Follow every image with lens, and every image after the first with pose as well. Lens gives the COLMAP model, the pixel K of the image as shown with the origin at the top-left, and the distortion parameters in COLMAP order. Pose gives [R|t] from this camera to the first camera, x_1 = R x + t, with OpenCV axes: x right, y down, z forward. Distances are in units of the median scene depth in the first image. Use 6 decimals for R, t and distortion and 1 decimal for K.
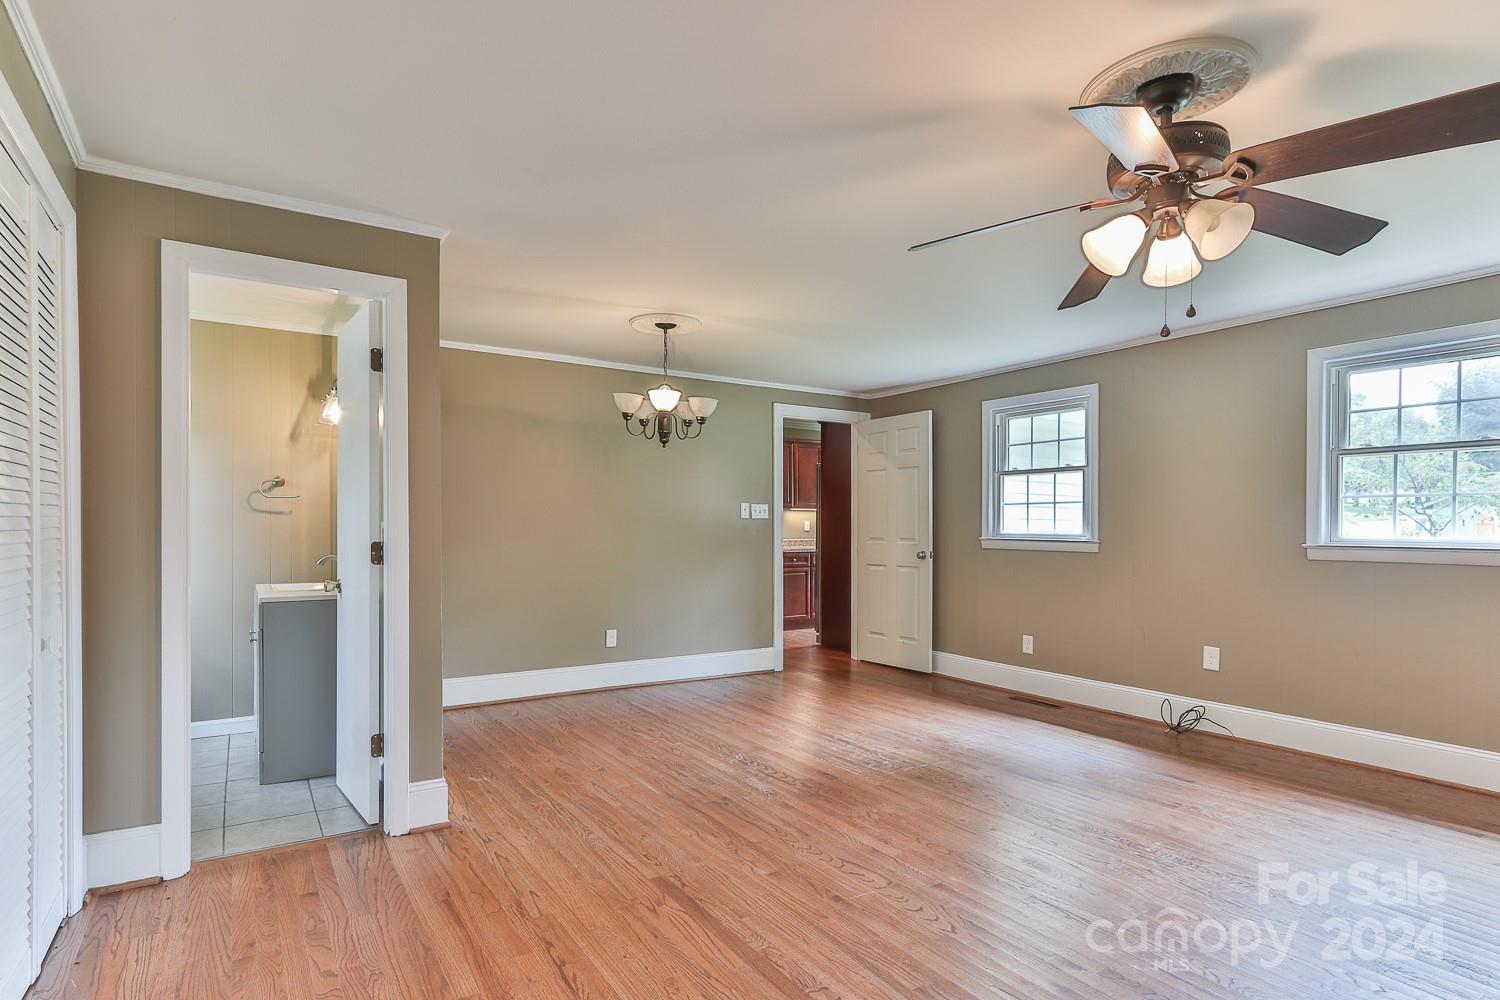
lens RADIAL K [[790.0, 0, 750.6], [0, 790.0, 522.5], [0, 0, 1]] dist [0.003800, 0.000623]
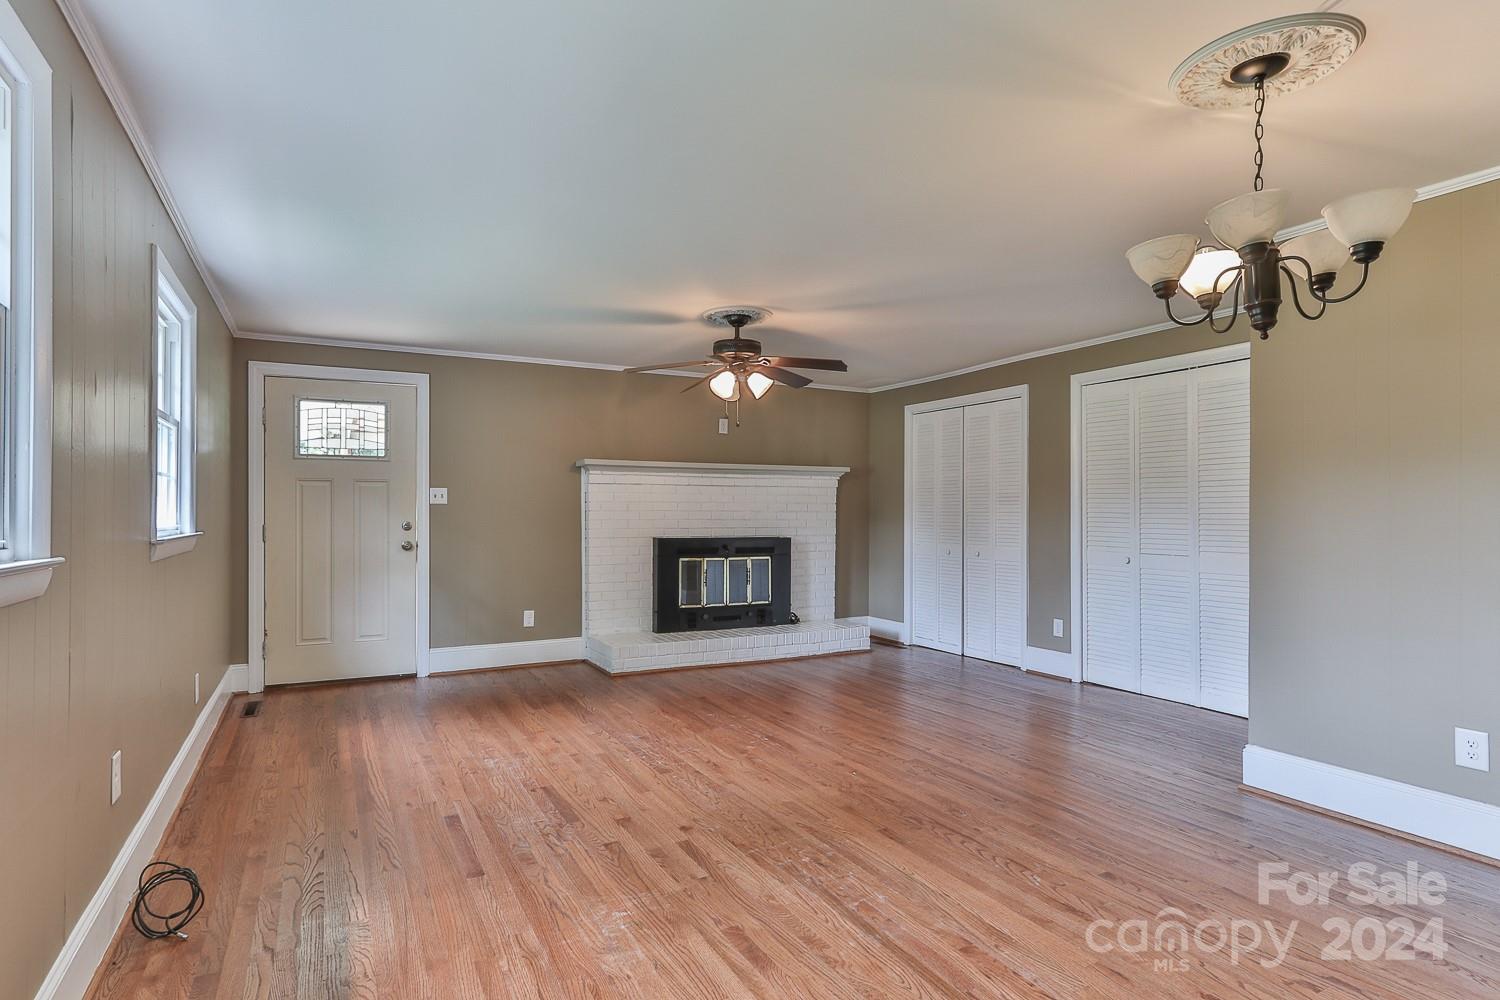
lens RADIAL K [[780.8, 0, 739.1], [0, 780.8, 506.9], [0, 0, 1]] dist [0.000335, 0.000229]
pose [[-0.996338, -0.000155, 0.085503, 0.149416], [-0.000724, 0.999978, -0.006622, 0.002758], [-0.085500, -0.006659, -0.996316, 1.472951]]
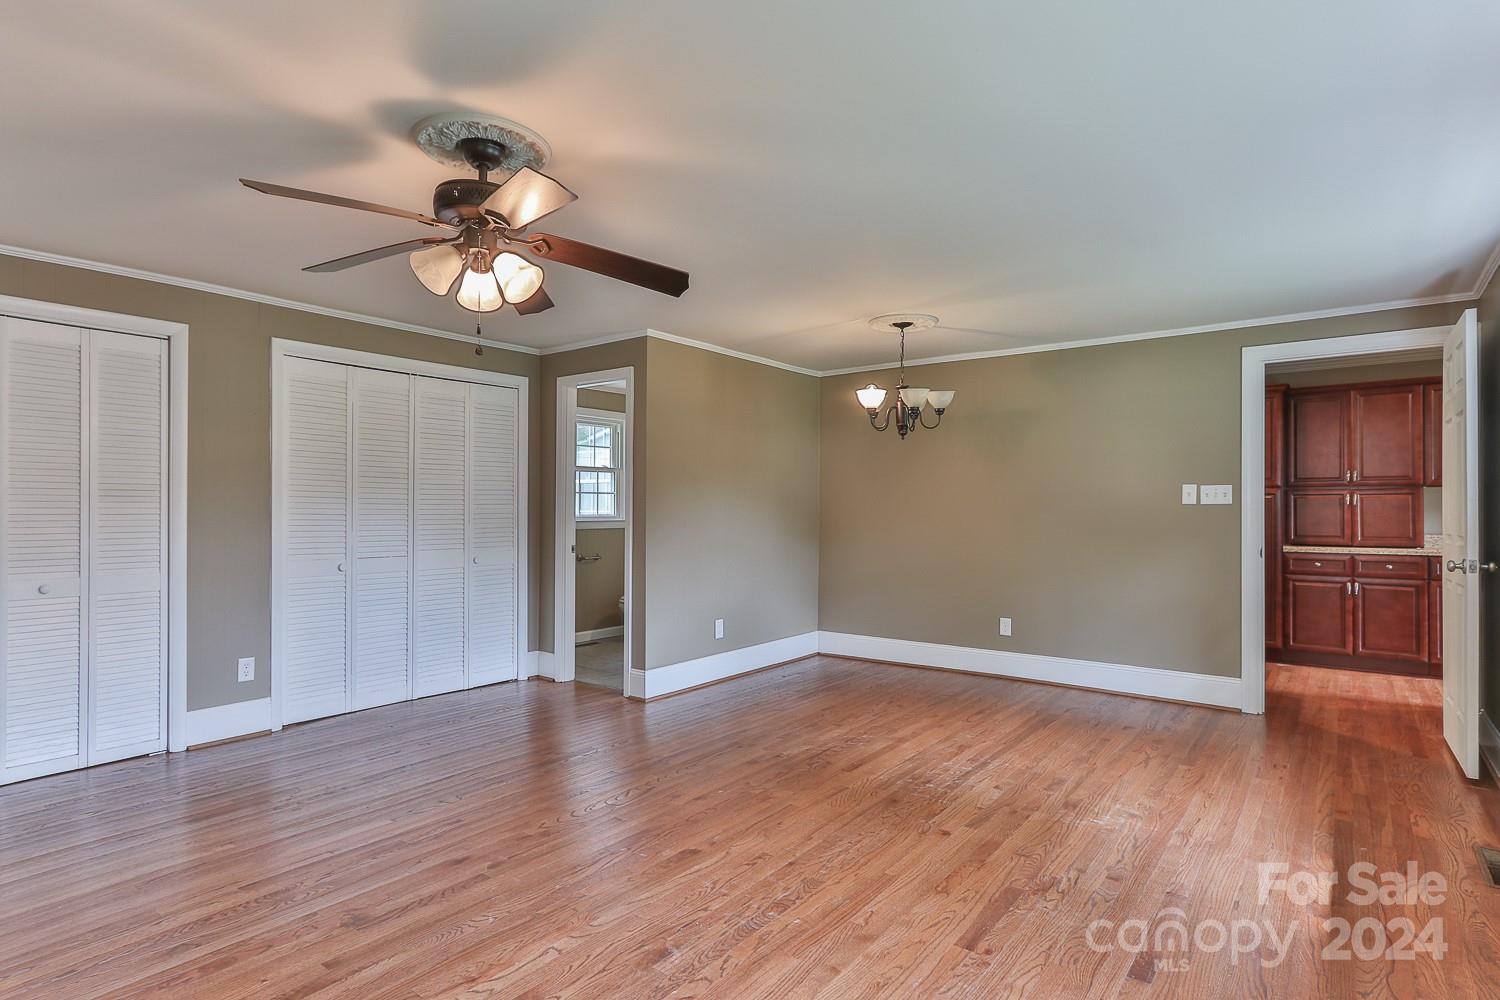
lens RADIAL K [[780.8, 0, 739.1], [0, 780.8, 506.9], [0, 0, 1]] dist [0.000335, 0.000229]
pose [[0.328776, -0.004973, -0.944395, 0.803905], [0.001866, 0.999988, -0.004616, -0.000135], [0.944406, -0.000245, 0.328781, 0.454440]]
